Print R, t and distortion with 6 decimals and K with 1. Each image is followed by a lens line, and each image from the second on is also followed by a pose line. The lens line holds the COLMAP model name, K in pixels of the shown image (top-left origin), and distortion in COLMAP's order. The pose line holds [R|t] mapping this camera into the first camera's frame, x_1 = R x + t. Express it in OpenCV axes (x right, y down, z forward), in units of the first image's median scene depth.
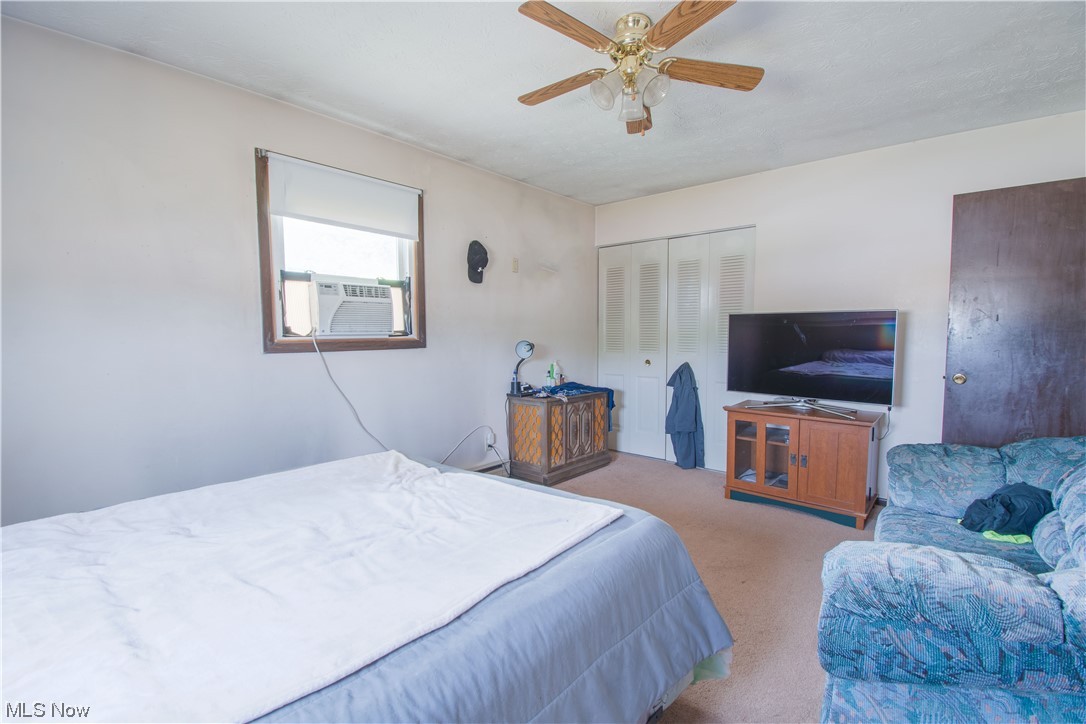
lens RADIAL K [[476.4, 0, 542.6], [0, 476.4, 365.2], [0, 0, 1]] dist [0.012247, -0.021837]
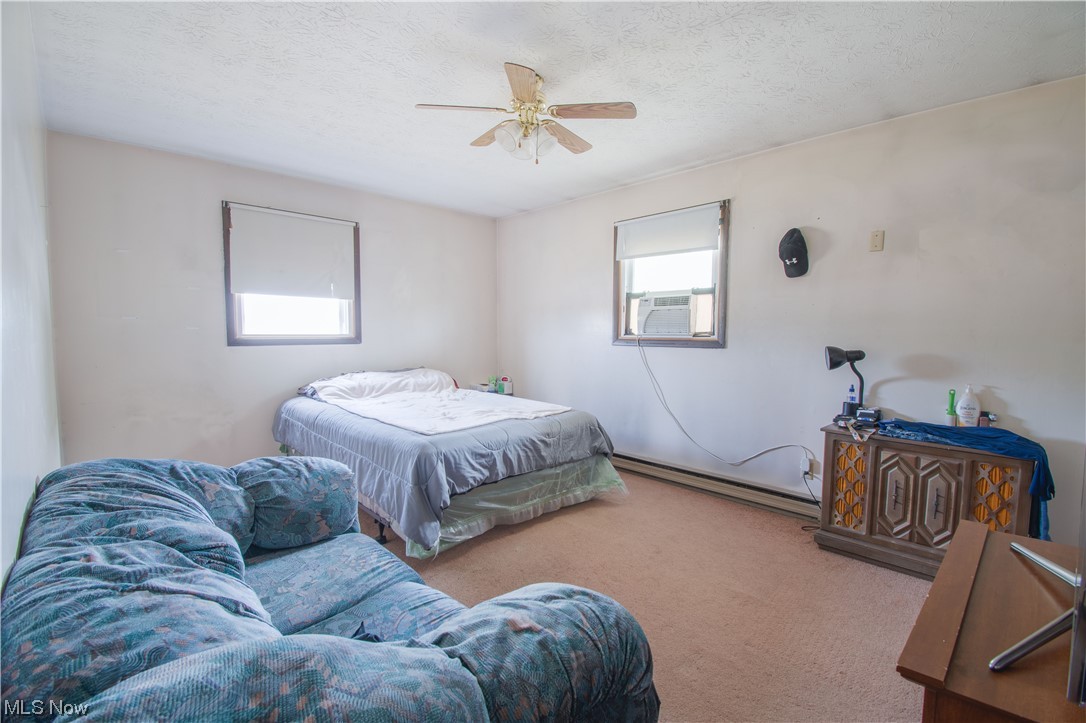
lens RADIAL K [[476.4, 0, 542.6], [0, 476.4, 364.7], [0, 0, 1]] dist [0.012247, -0.021837]
pose [[-0.084100, 0.071019, -0.993923, 0.843850], [-0.074428, 0.994223, 0.077339, -0.052948], [0.993674, 0.080480, -0.078328, 0.695446]]
